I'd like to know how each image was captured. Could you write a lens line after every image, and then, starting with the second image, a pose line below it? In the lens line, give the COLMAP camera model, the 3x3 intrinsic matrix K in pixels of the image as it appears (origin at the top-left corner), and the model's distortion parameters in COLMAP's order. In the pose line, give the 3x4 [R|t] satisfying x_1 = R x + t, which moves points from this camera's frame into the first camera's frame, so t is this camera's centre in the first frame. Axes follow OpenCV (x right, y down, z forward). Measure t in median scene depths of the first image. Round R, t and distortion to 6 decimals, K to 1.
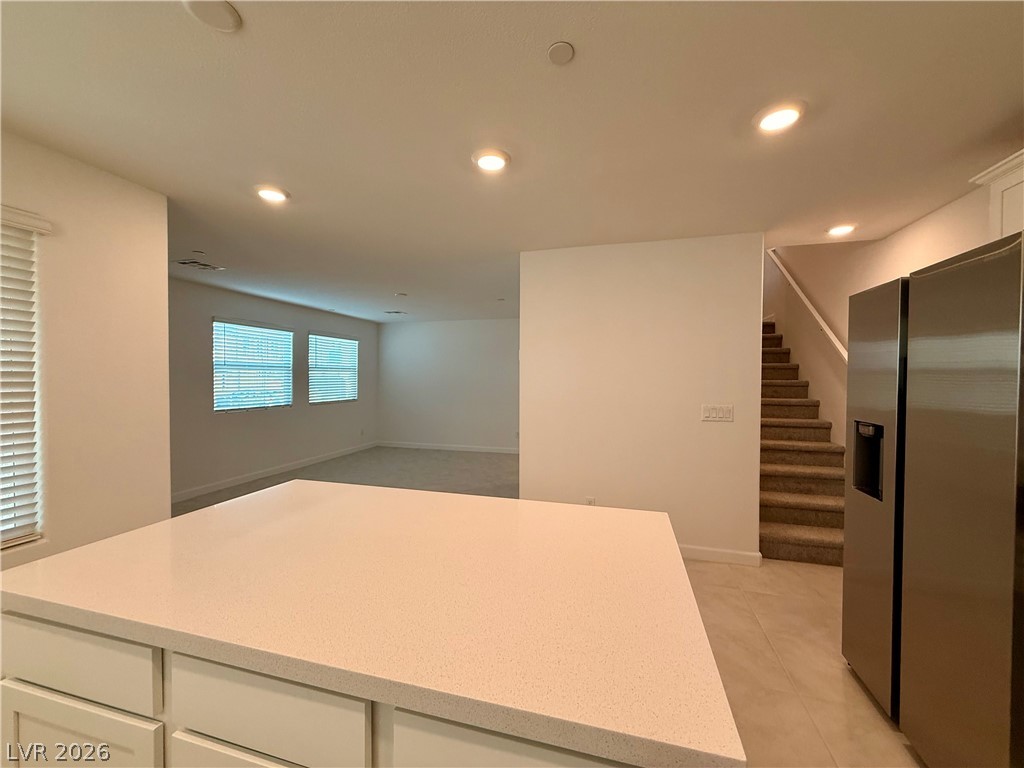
lens RADIAL K [[411.9, 0, 512.2], [0, 411.9, 383.0], [0, 0, 1]] dist [0.008422, 0.000458]
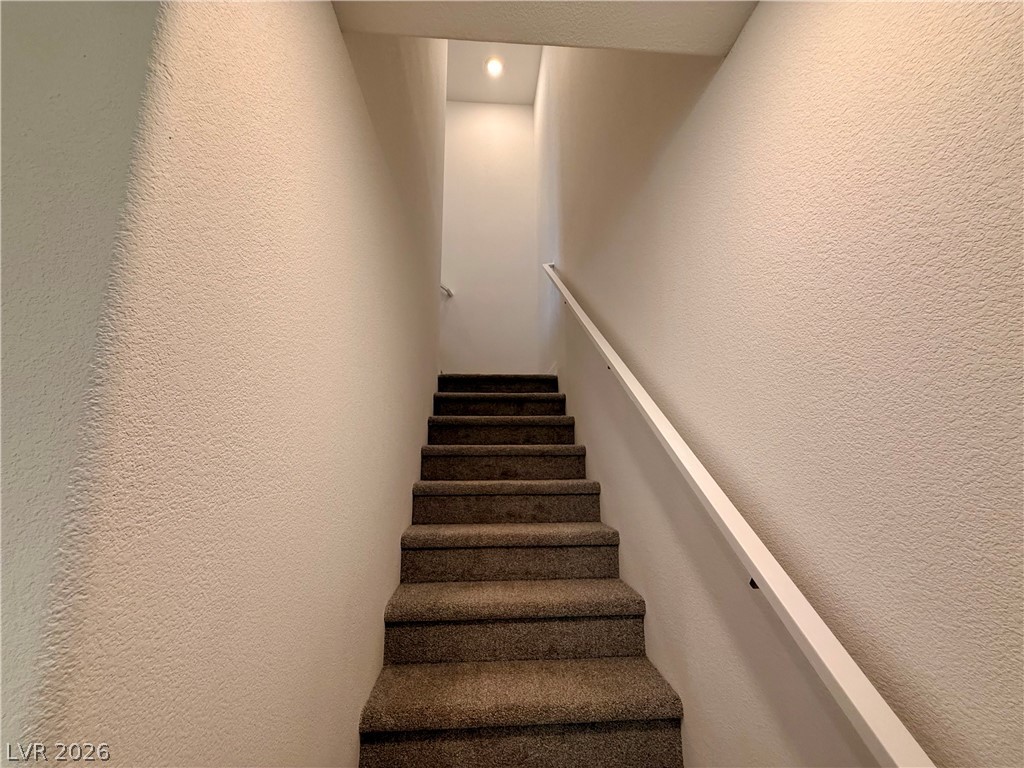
lens RADIAL K [[406.5, 0, 511.0], [0, 406.5, 382.5], [0, 0, 1]] dist [0.002270, 0.000125]
pose [[0.944933, 0.051937, 0.323116, 0.457862], [0.011746, 0.981308, -0.192084, -0.028927], [-0.327052, 0.185302, 0.926661, 0.571950]]
